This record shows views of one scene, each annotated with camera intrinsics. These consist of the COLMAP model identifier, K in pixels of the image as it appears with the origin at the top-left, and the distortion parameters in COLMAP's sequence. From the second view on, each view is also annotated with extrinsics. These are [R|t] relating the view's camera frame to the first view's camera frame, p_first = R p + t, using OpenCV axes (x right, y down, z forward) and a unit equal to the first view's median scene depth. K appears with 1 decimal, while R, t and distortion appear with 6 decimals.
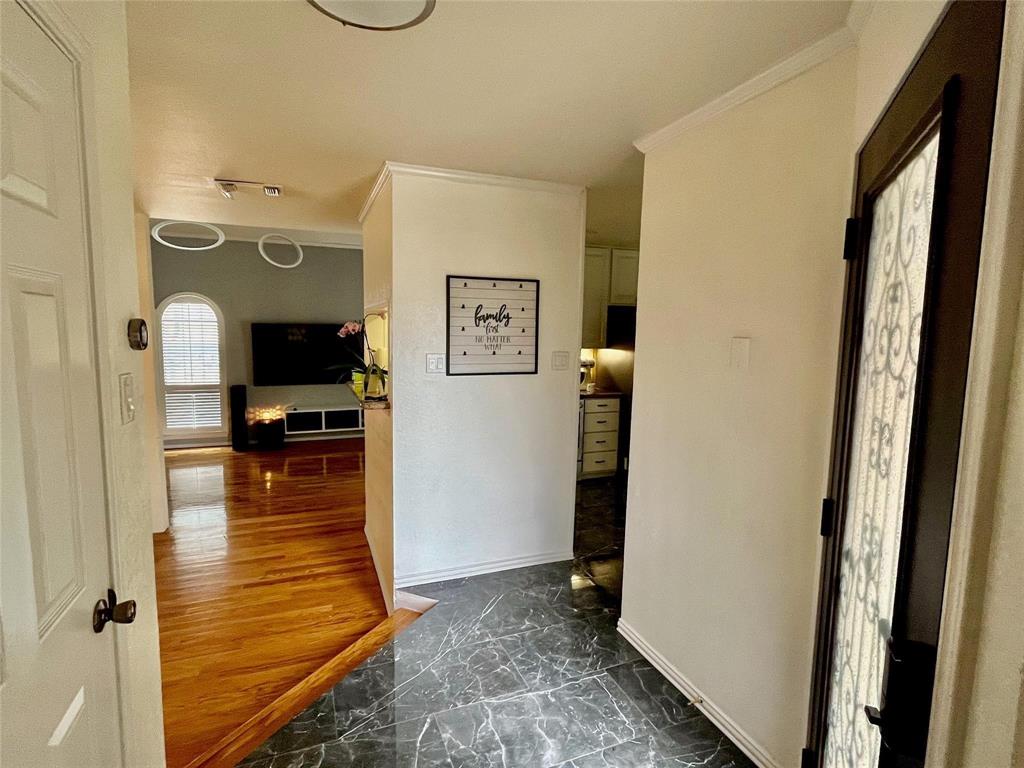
lens RADIAL K [[507.1, 0, 510.1], [0, 507.1, 388.3], [0, 0, 1]] dist [0.002840, -0.000181]
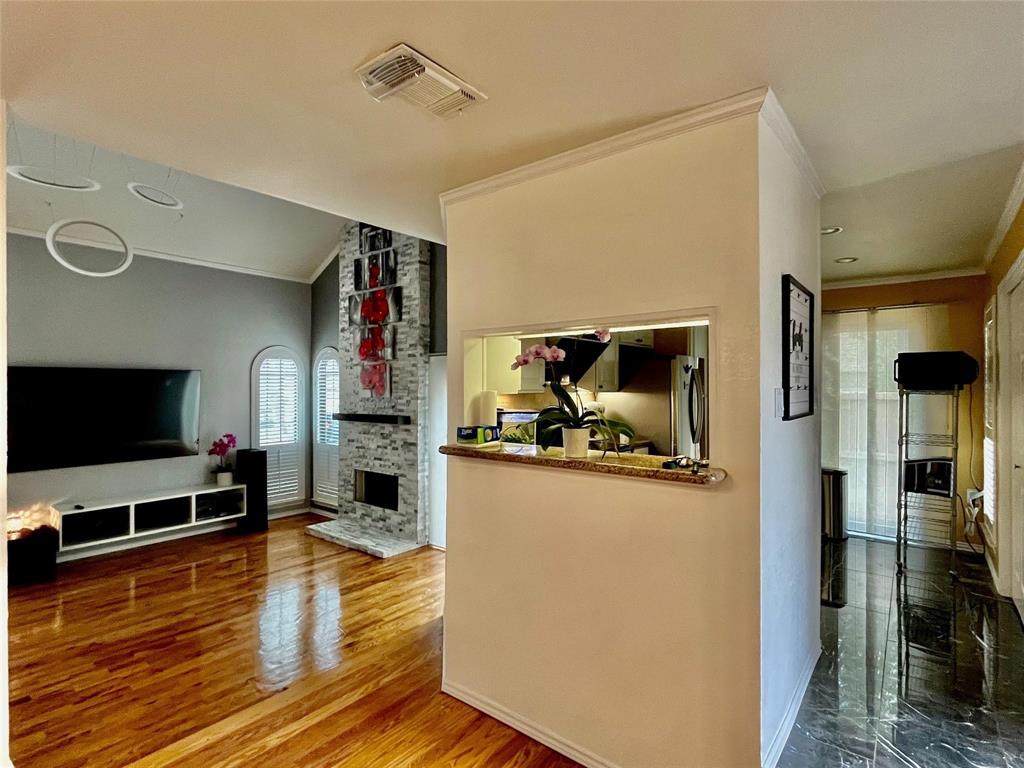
lens RADIAL K [[507.1, 0, 506.2], [0, 507.1, 380.1], [0, 0, 1]] dist [0.002840, -0.000181]
pose [[0.884542, -0.009481, 0.466364, -0.249915], [0.068250, 0.991664, -0.109287, -0.009700], [-0.461441, 0.128498, 0.877816, 0.188257]]
